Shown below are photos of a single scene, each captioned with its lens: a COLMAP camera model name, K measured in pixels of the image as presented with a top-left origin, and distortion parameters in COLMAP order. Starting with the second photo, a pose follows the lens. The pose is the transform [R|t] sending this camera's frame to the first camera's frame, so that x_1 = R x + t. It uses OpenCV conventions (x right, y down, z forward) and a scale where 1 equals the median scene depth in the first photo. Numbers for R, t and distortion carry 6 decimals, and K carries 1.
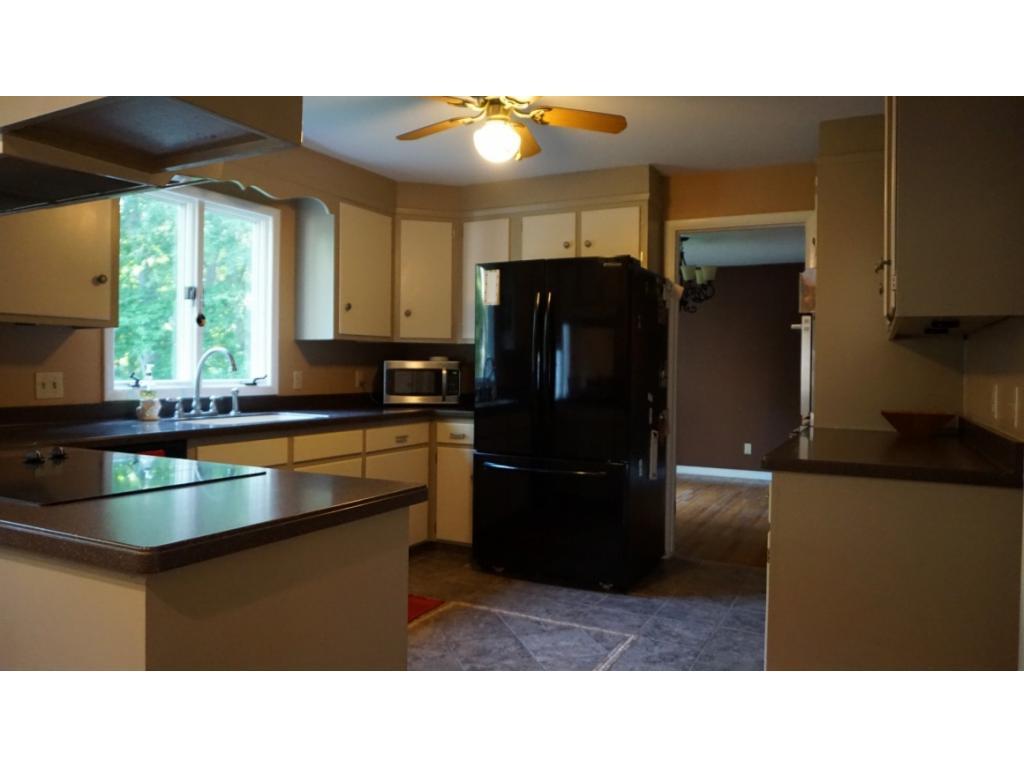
lens RADIAL K [[690.5, 0, 507.2], [0, 690.5, 386.1], [0, 0, 1]] dist [-0.057946, 0.018928]
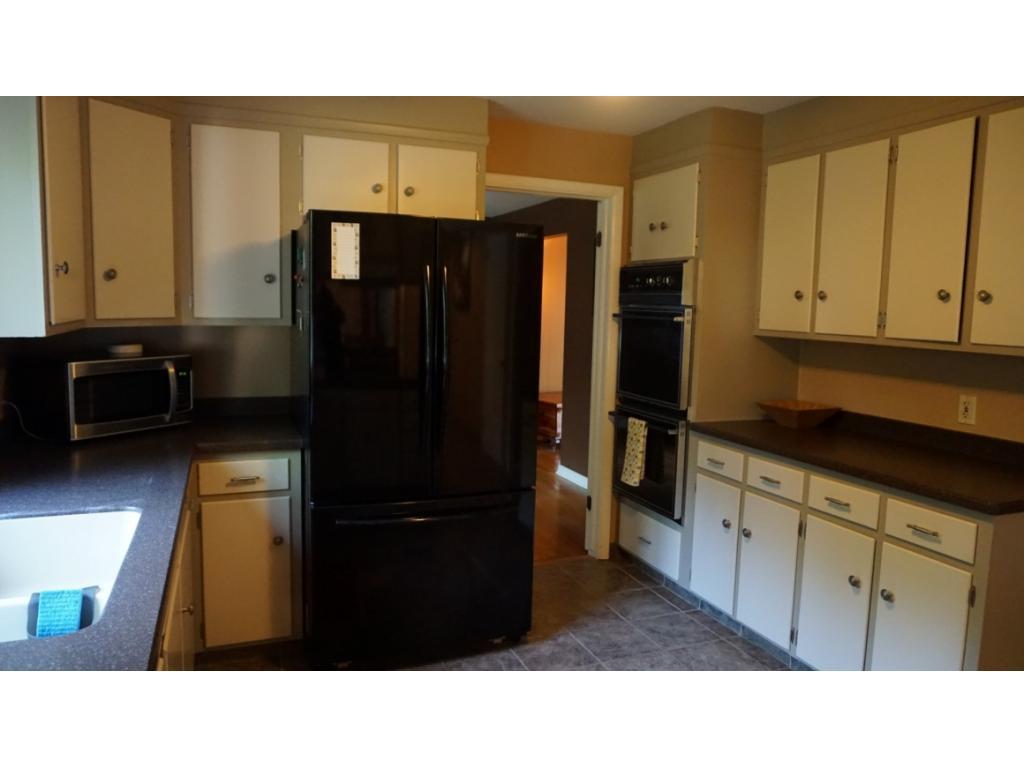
lens RADIAL K [[690.5, 0, 505.7], [0, 690.5, 378.5], [0, 0, 1]] dist [-0.057946, 0.018928]
pose [[0.667435, -0.077534, 0.740621, -0.406275], [0.005740, 0.995071, 0.098999, -0.088594], [-0.744646, -0.061824, 0.664590, 0.468017]]
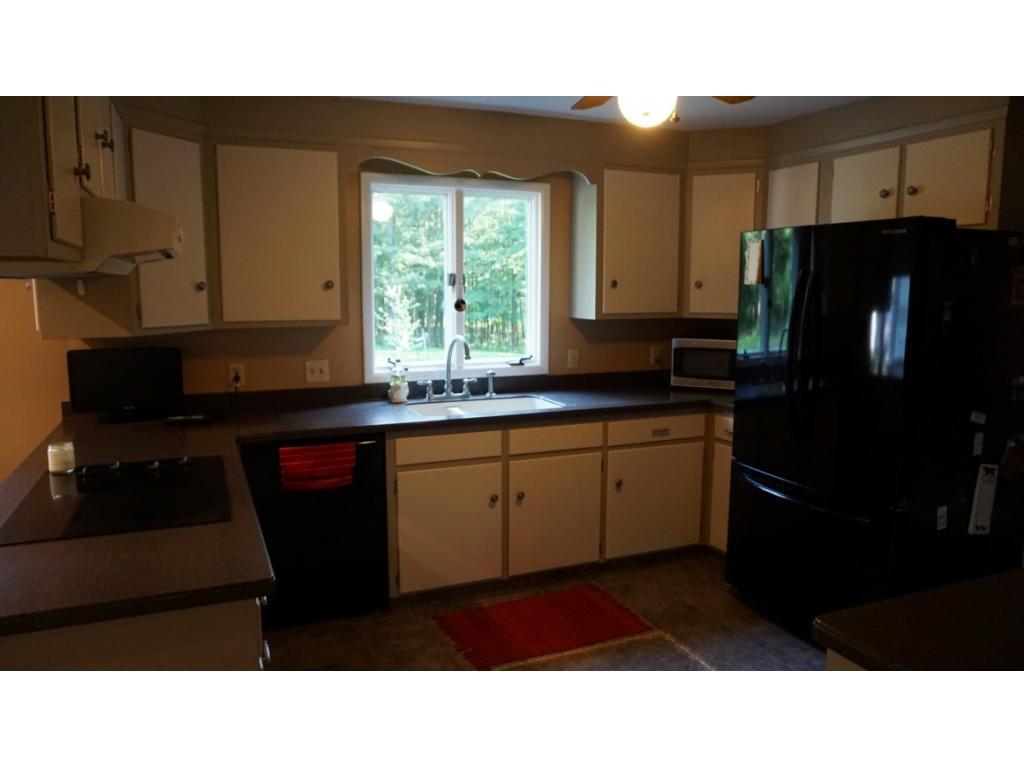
lens RADIAL K [[690.5, 0, 532.7], [0, 690.5, 387.3], [0, 0, 1]] dist [-0.057946, 0.018928]
pose [[0.785241, 0.081752, -0.613769, 0.279444], [-0.012418, 0.993126, 0.116394, -0.089528], [0.619065, -0.083775, 0.780858, 0.213369]]
